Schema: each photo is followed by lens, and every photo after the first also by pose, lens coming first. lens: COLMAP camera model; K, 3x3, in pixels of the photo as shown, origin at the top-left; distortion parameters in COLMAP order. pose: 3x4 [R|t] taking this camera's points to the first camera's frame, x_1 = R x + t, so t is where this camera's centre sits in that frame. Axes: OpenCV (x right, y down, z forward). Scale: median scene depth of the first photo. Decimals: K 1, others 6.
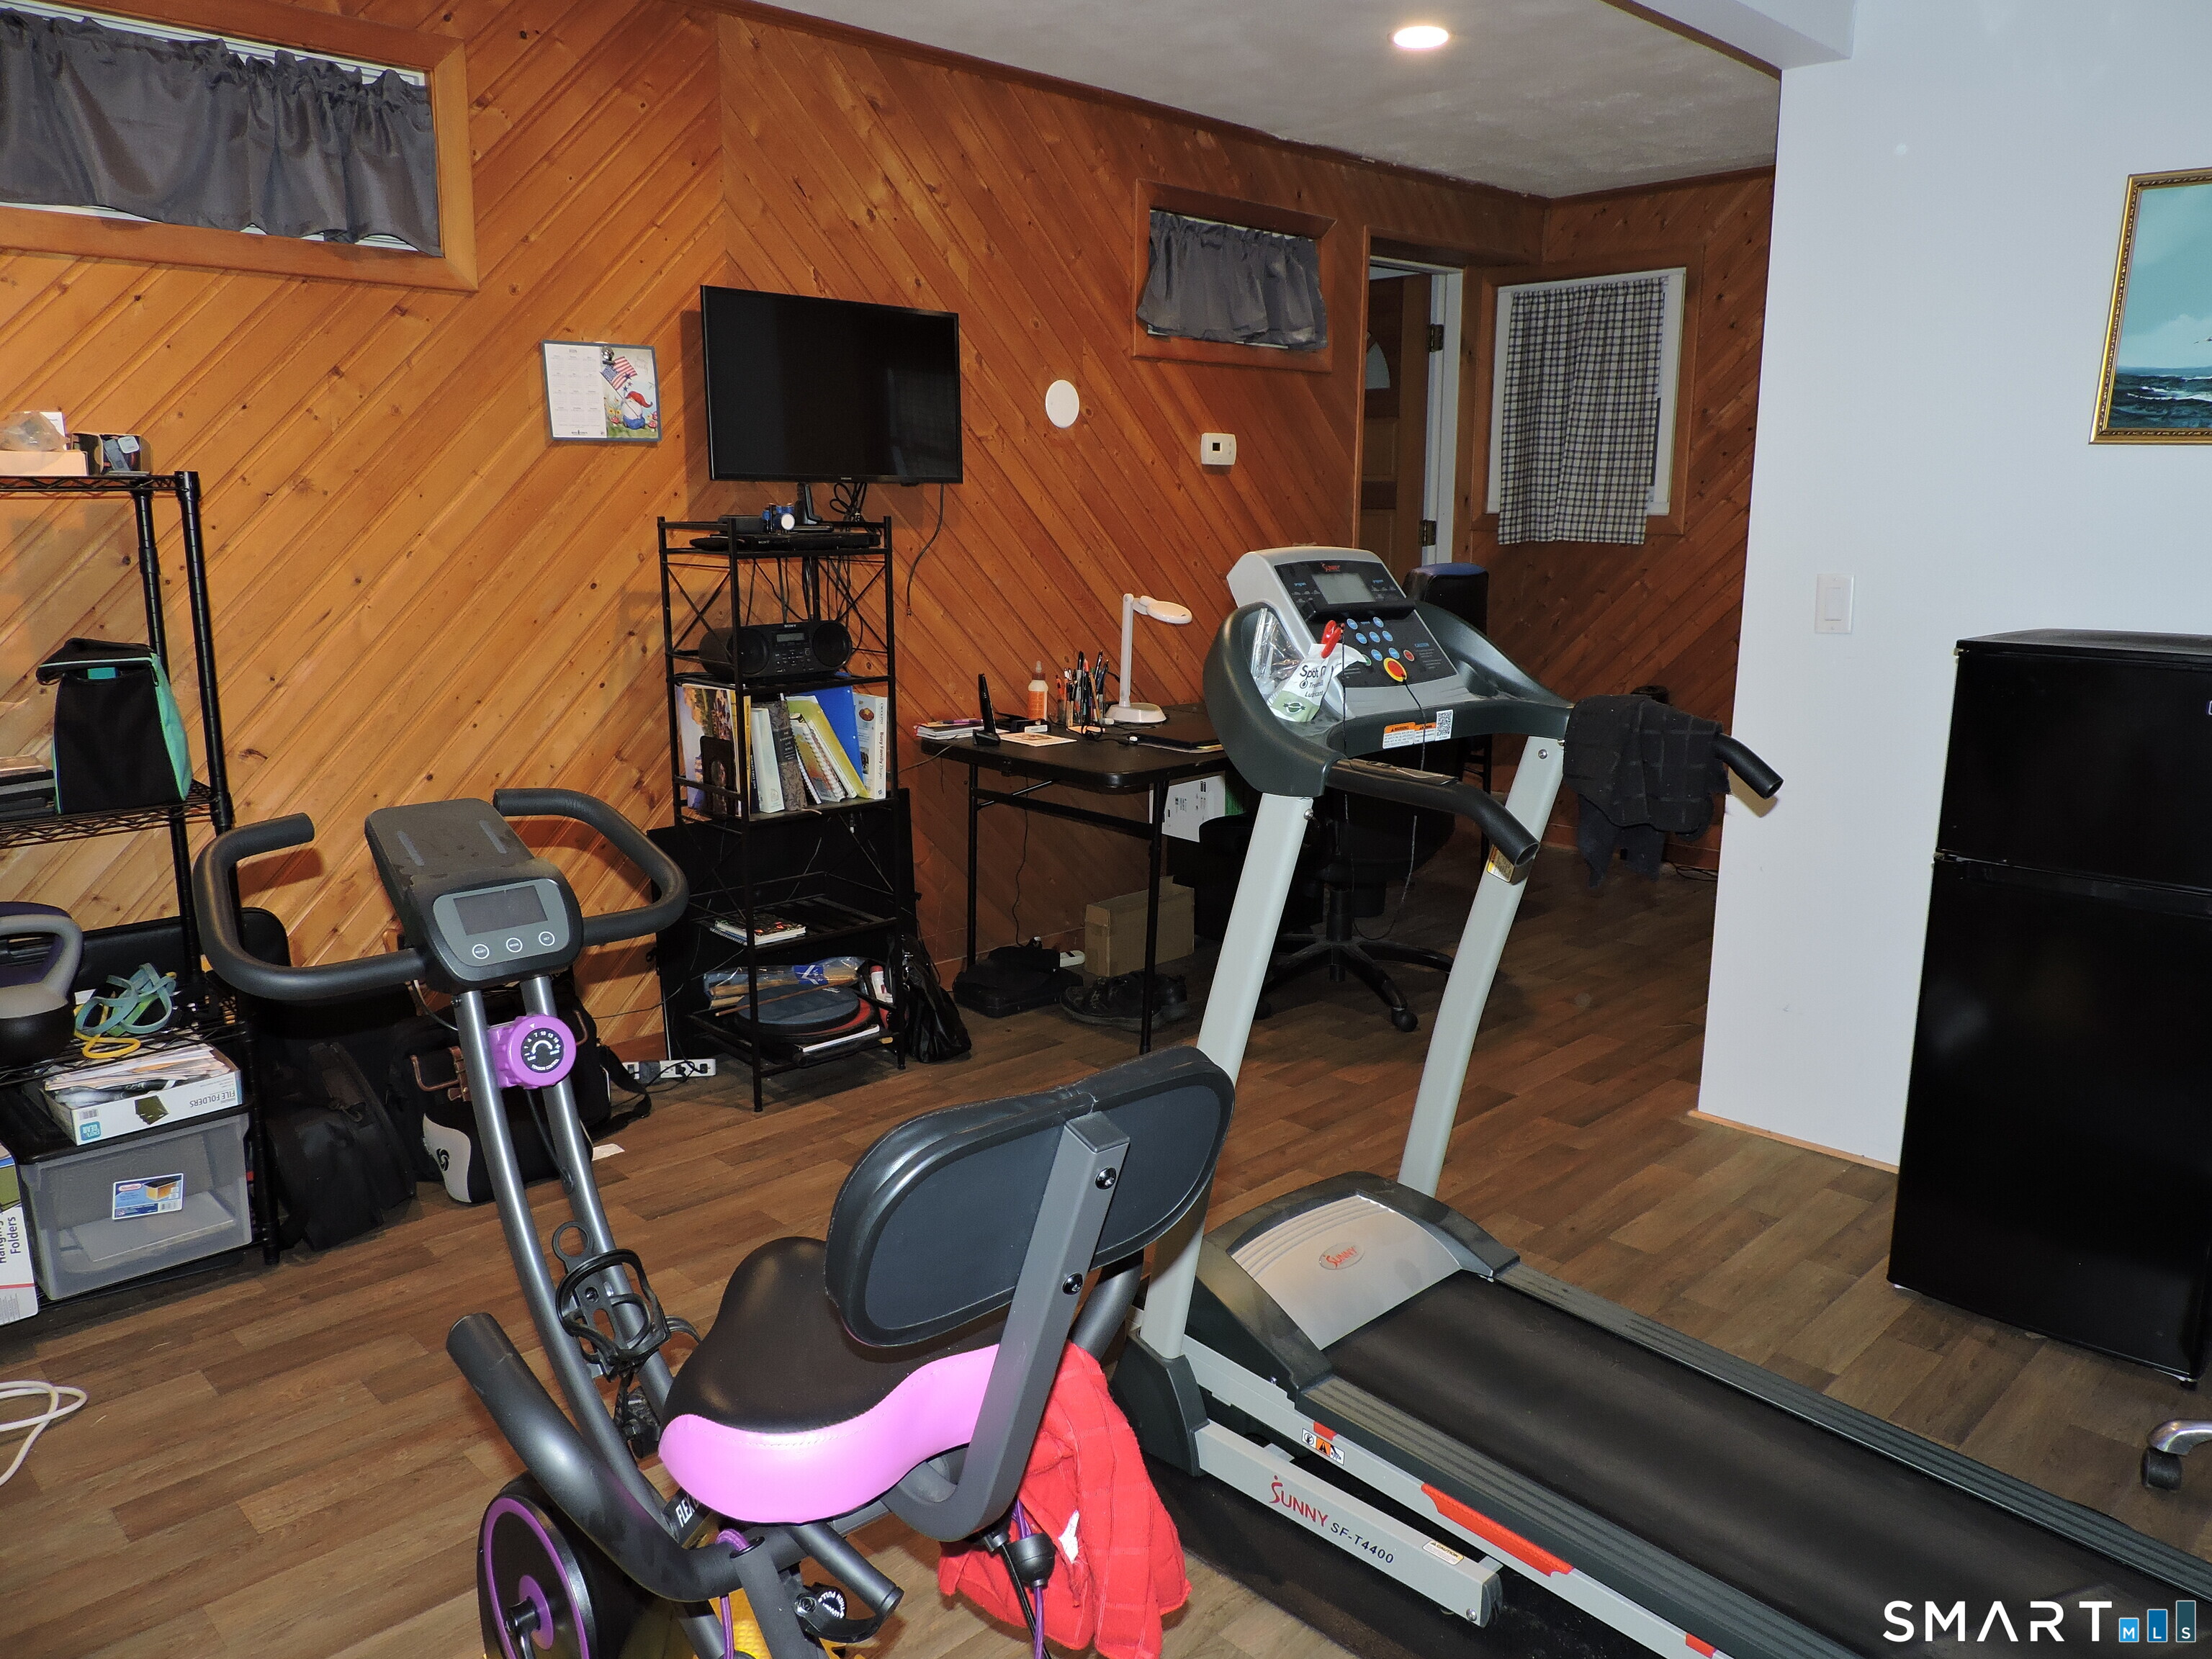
lens RADIAL K [[1579.3, 0, 1096.6], [0, 1579.3, 839.8], [0, 0, 1]] dist [-0.012517, -0.001284]
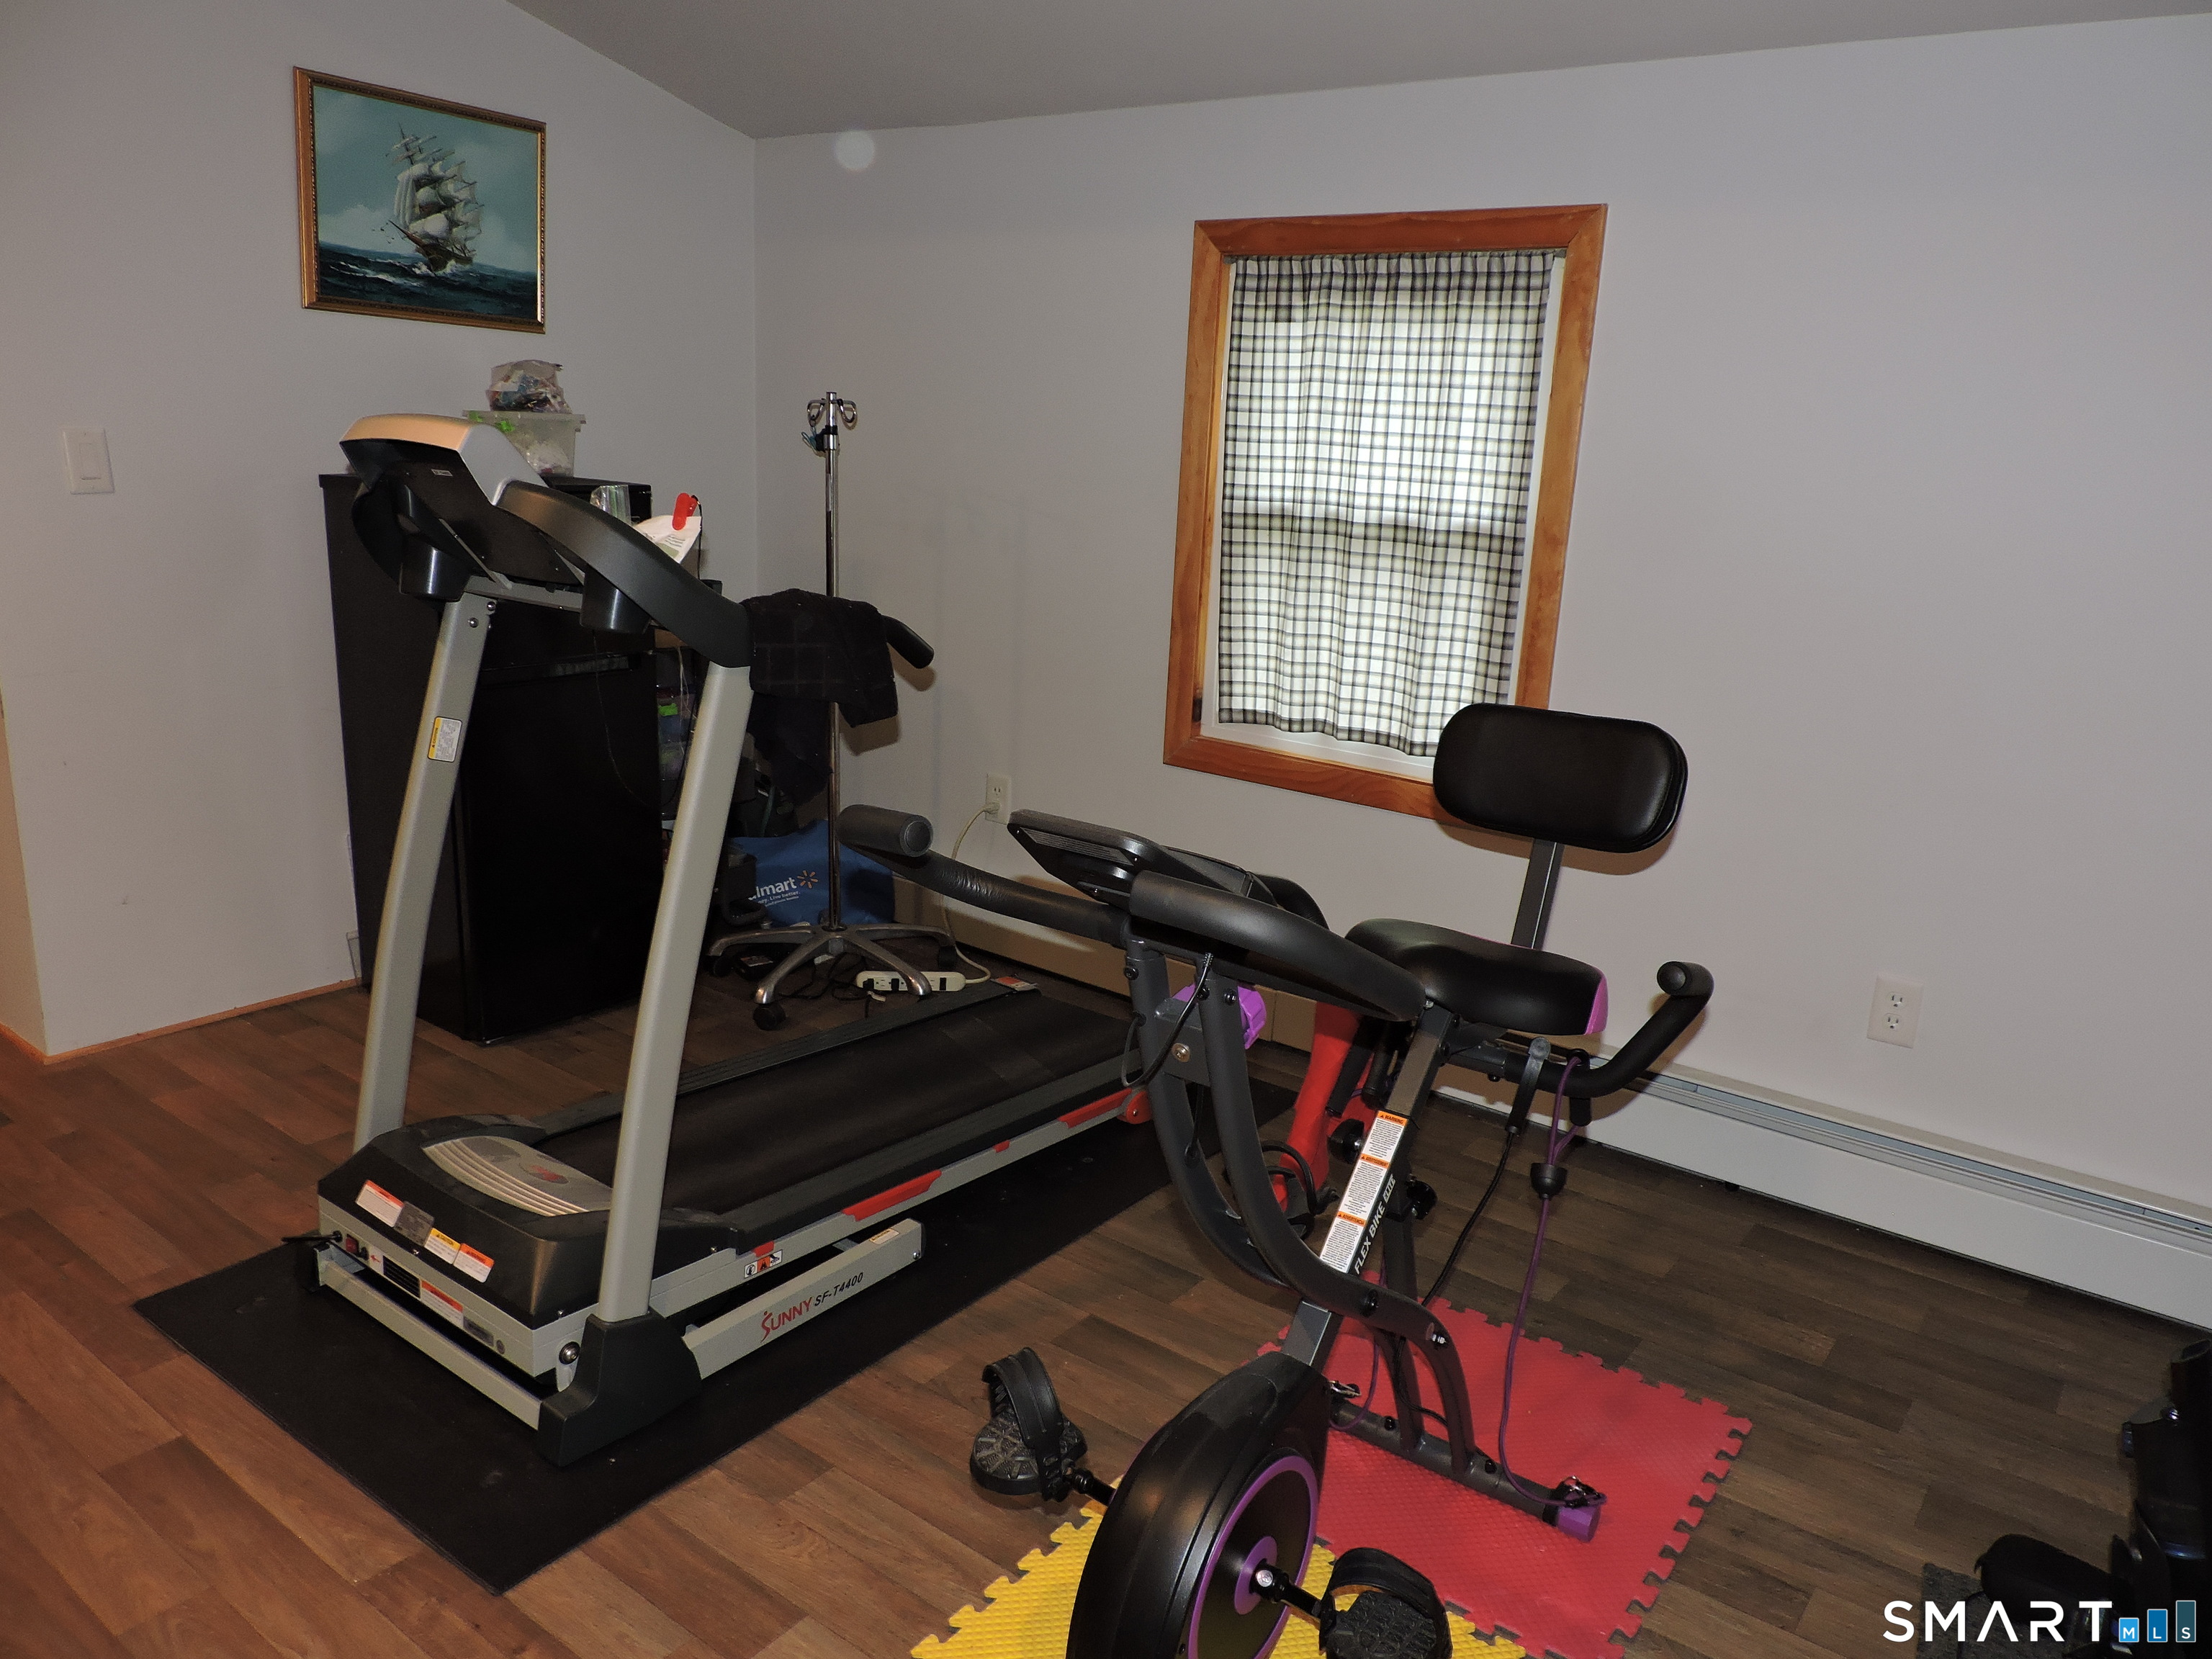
lens RADIAL K [[1579.3, 0, 1099.5], [0, 1579.3, 823.3], [0, 0, 1]] dist [-0.012517, -0.001284]
pose [[-0.151409, -0.249679, 0.956418, -0.858826], [0.125501, 0.954887, 0.269147, -0.172996], [-0.980472, 0.160783, -0.113243, 0.840241]]
